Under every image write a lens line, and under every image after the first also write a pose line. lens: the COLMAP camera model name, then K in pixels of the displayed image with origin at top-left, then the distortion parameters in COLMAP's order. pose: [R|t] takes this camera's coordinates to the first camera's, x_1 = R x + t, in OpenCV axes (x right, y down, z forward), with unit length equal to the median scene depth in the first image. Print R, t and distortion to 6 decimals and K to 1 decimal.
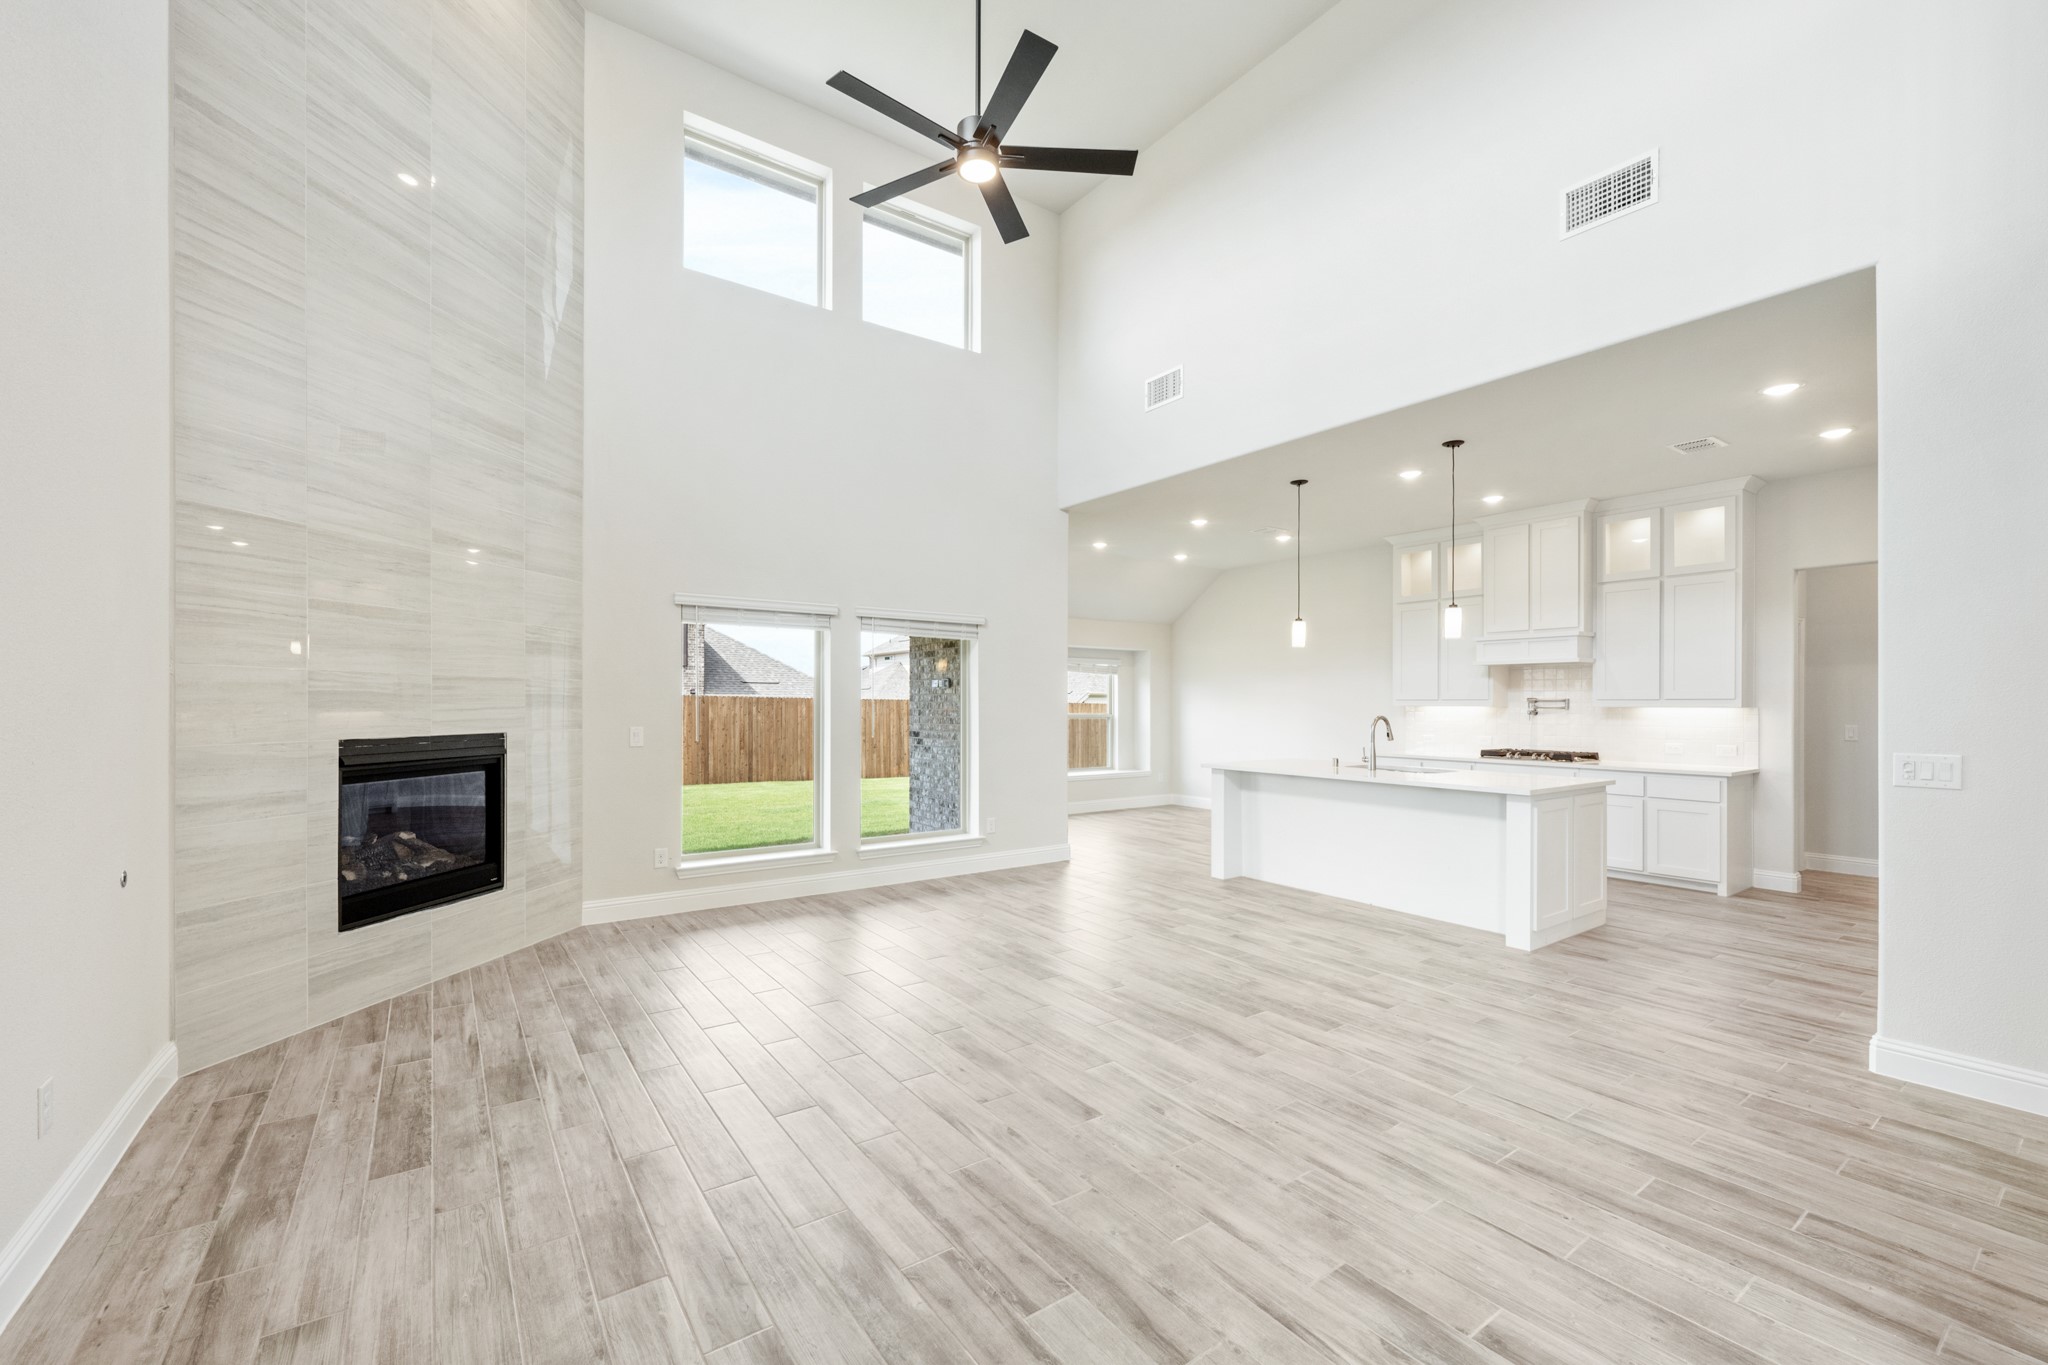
lens RADIAL K [[840.3, 0, 1041.8], [0, 840.3, 721.8], [0, 0, 1]] dist [-0.006072, 0.002864]
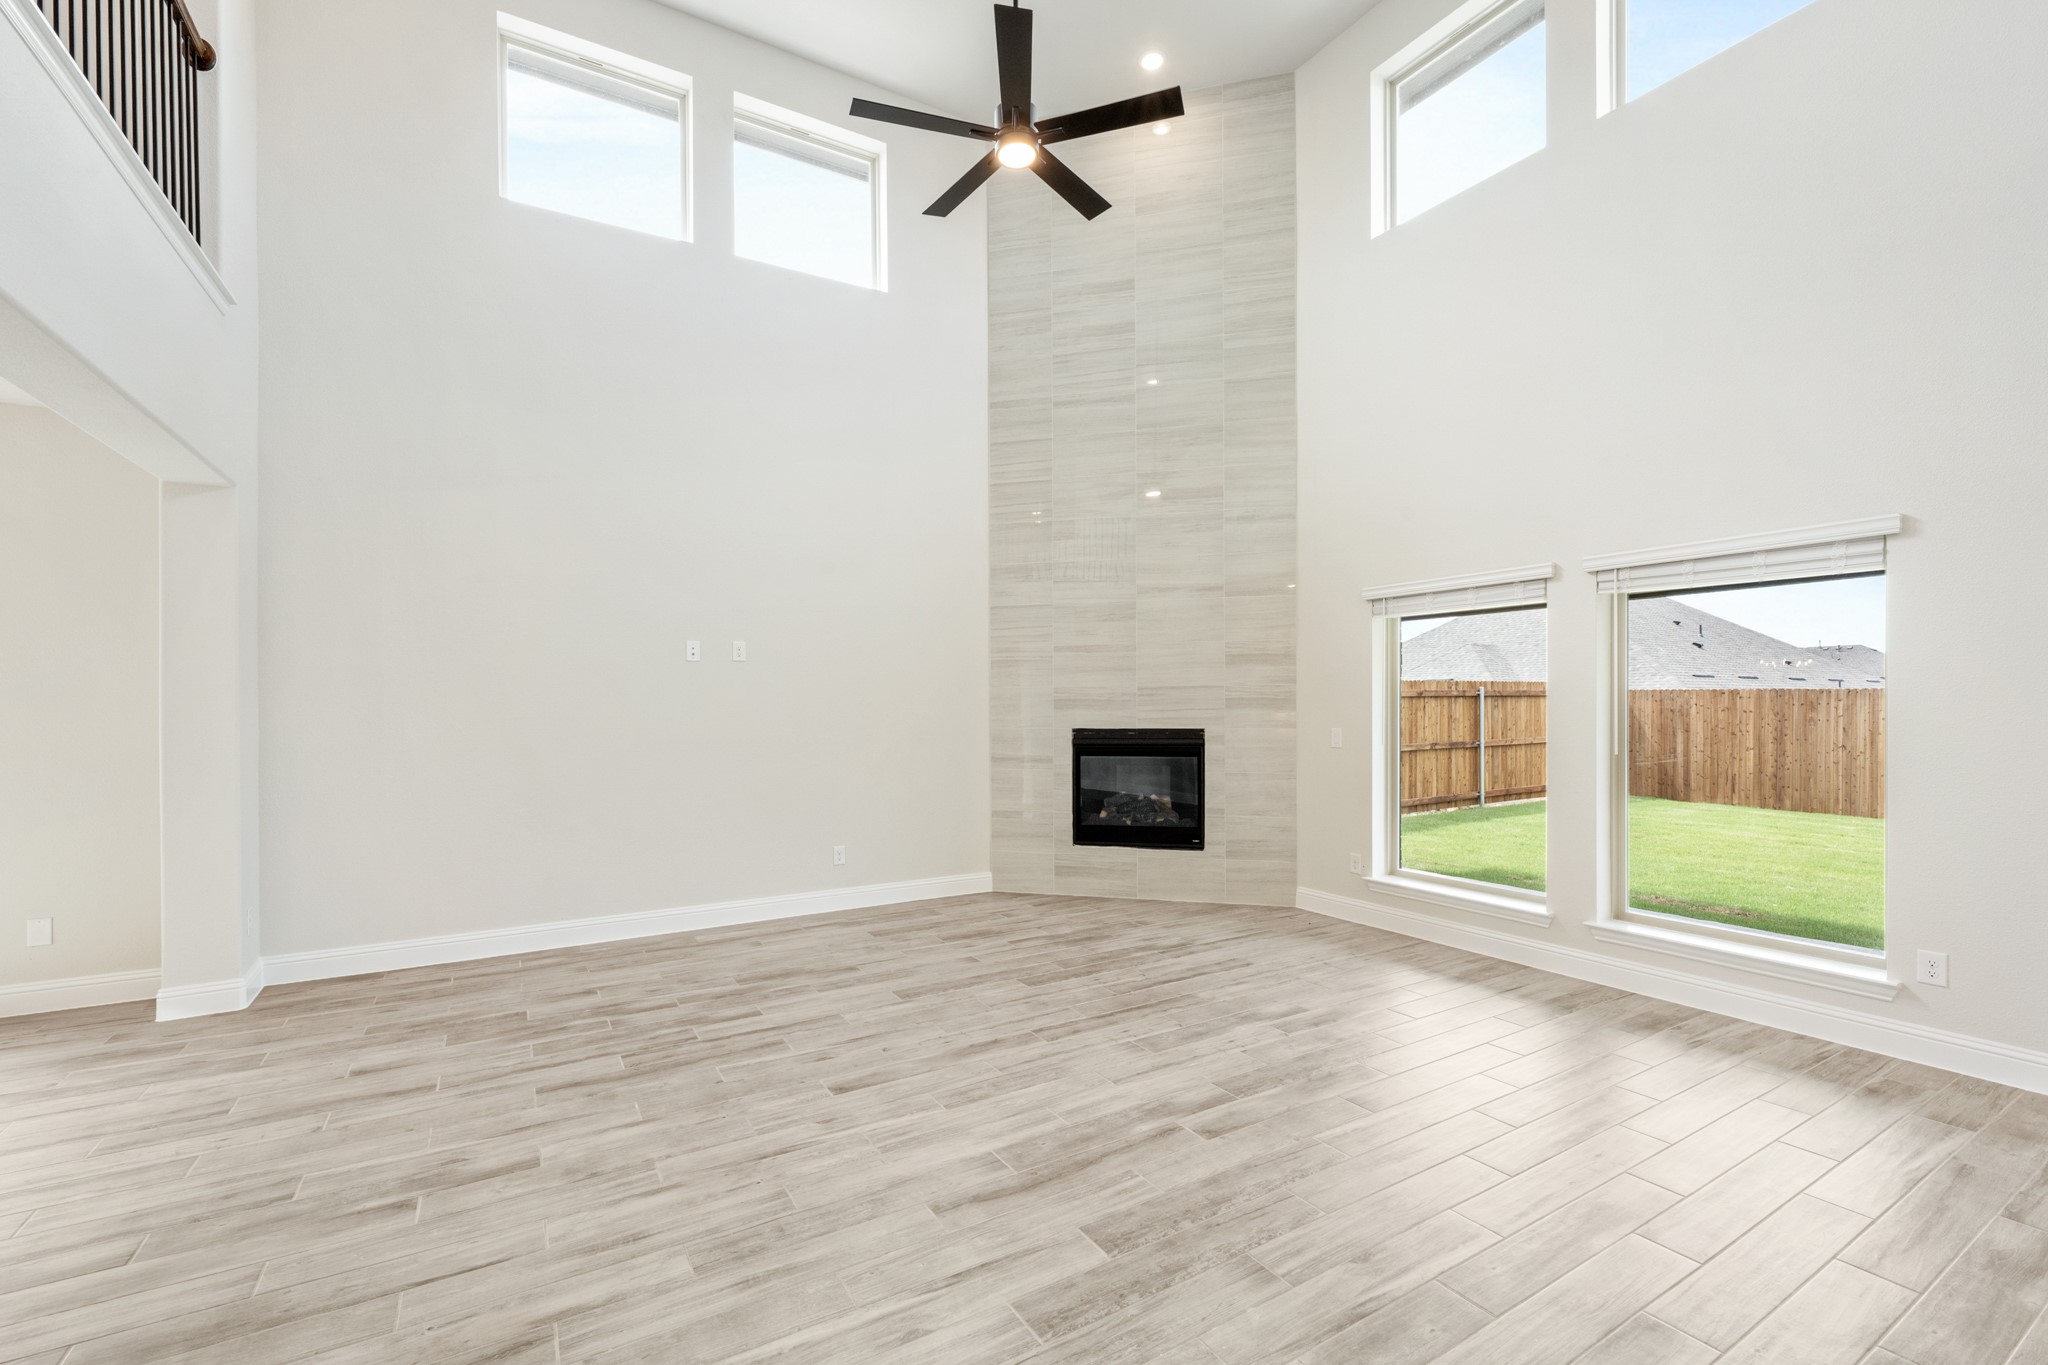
lens RADIAL K [[840.3, 0, 971.6], [0, 840.3, 731.9], [0, 0, 1]] dist [-0.006072, 0.002864]
pose [[-0.118258, 0.026091, -0.992640, 0.807810], [-0.014522, 0.999502, 0.028001, -0.015491], [0.992877, 0.017726, -0.117820, 0.956535]]
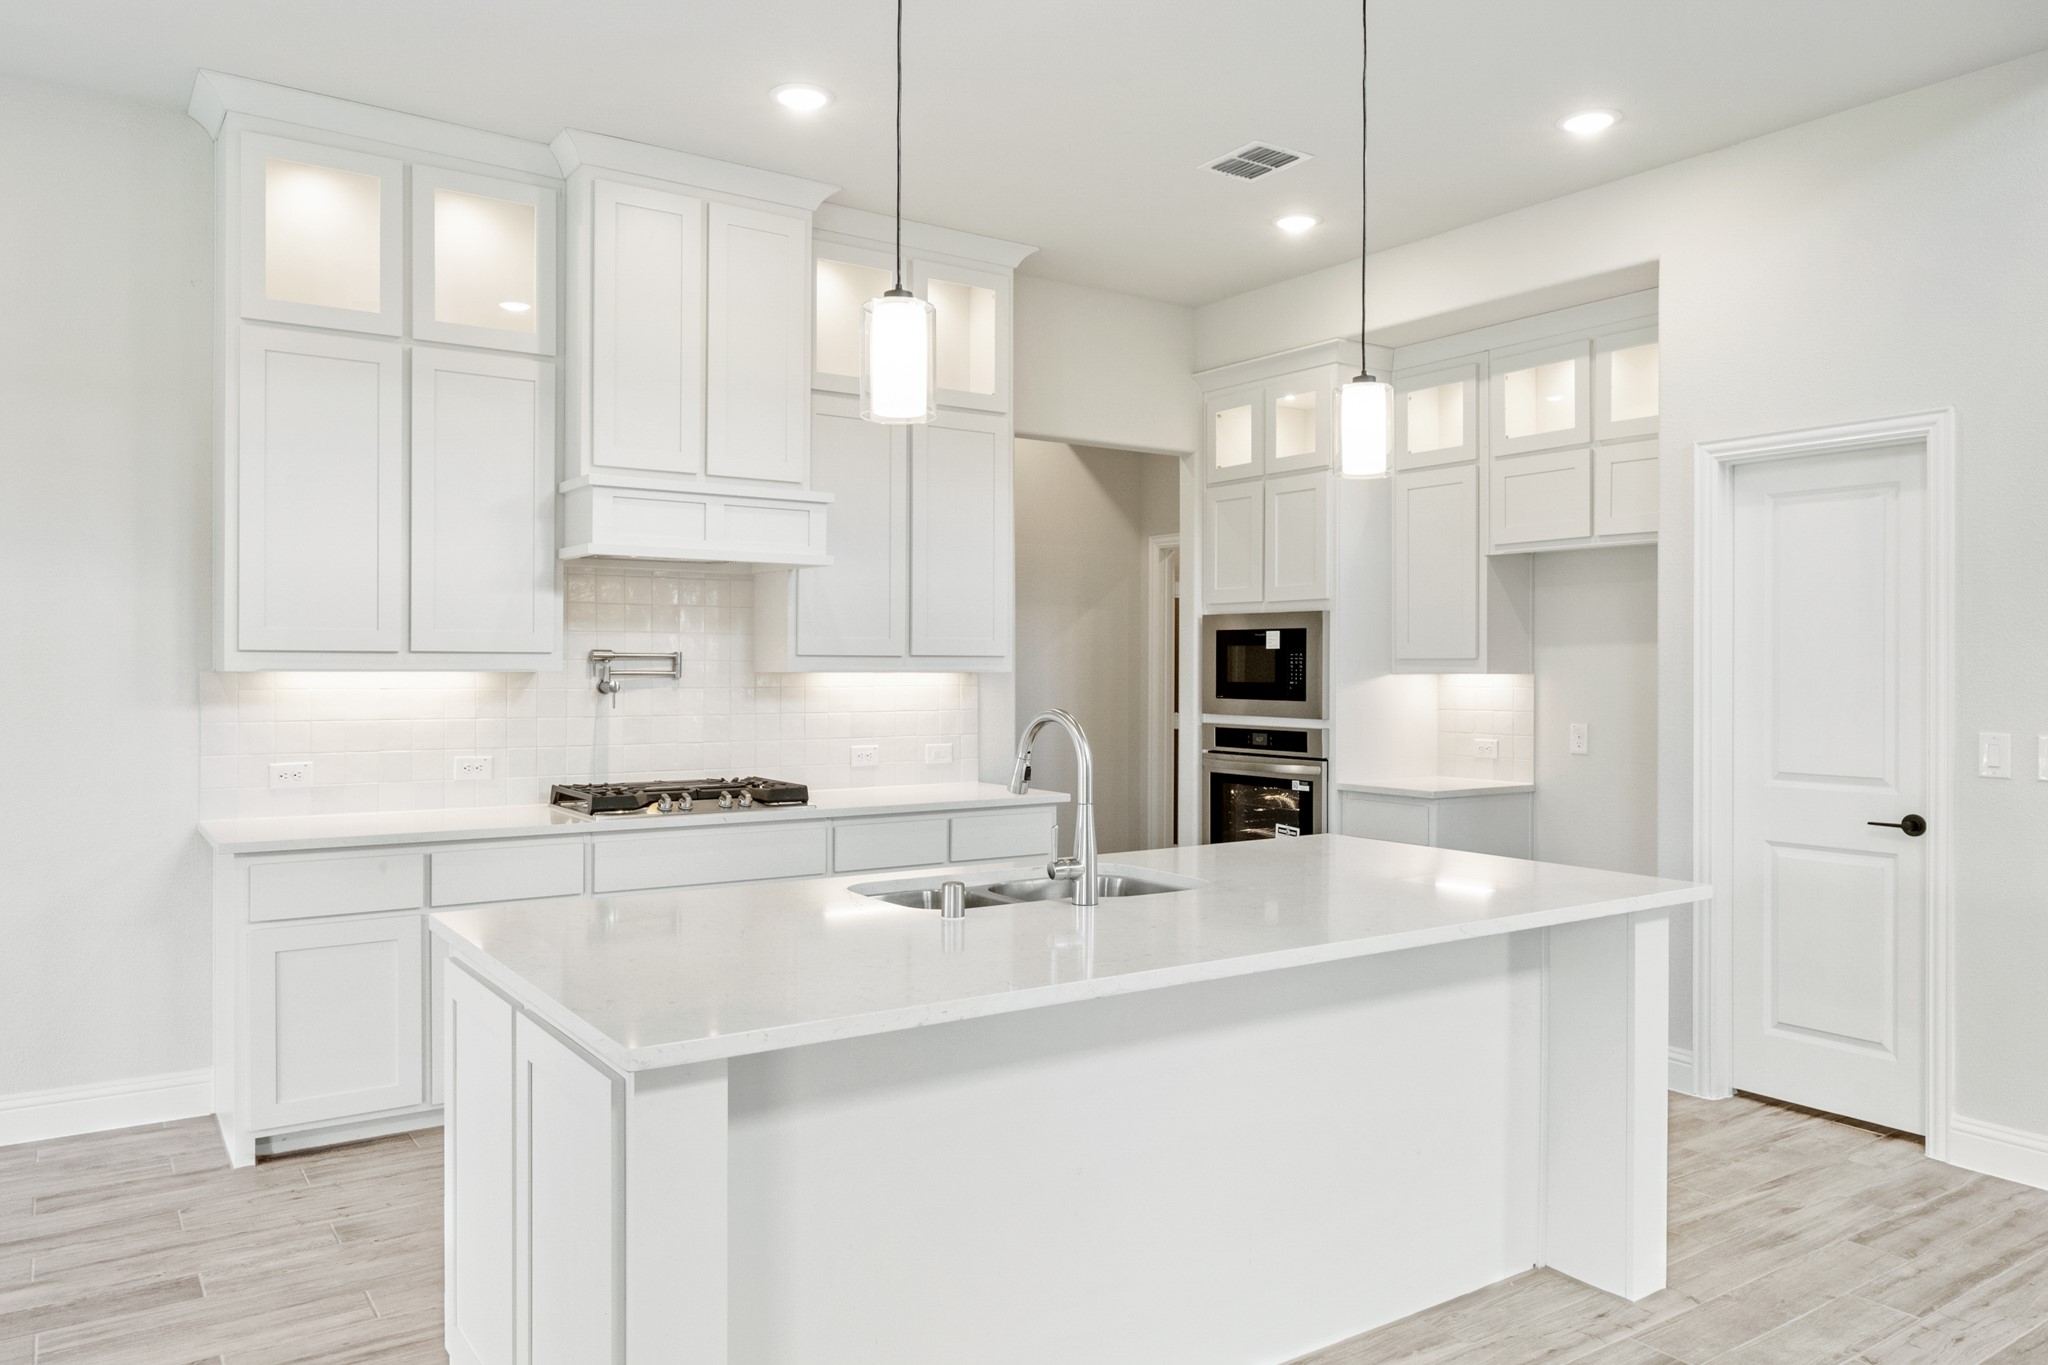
lens RADIAL K [[1416.6, 0, 1024.0], [0, 1416.6, 681.8], [0, 0, 1]] dist [-0.002007, 0.000140]
pose [[0.036622, -0.015197, 0.999214, -0.131434], [0.017248, 0.999745, 0.014573, -0.040464], [-0.999180, 0.016701, 0.036875, 1.587243]]
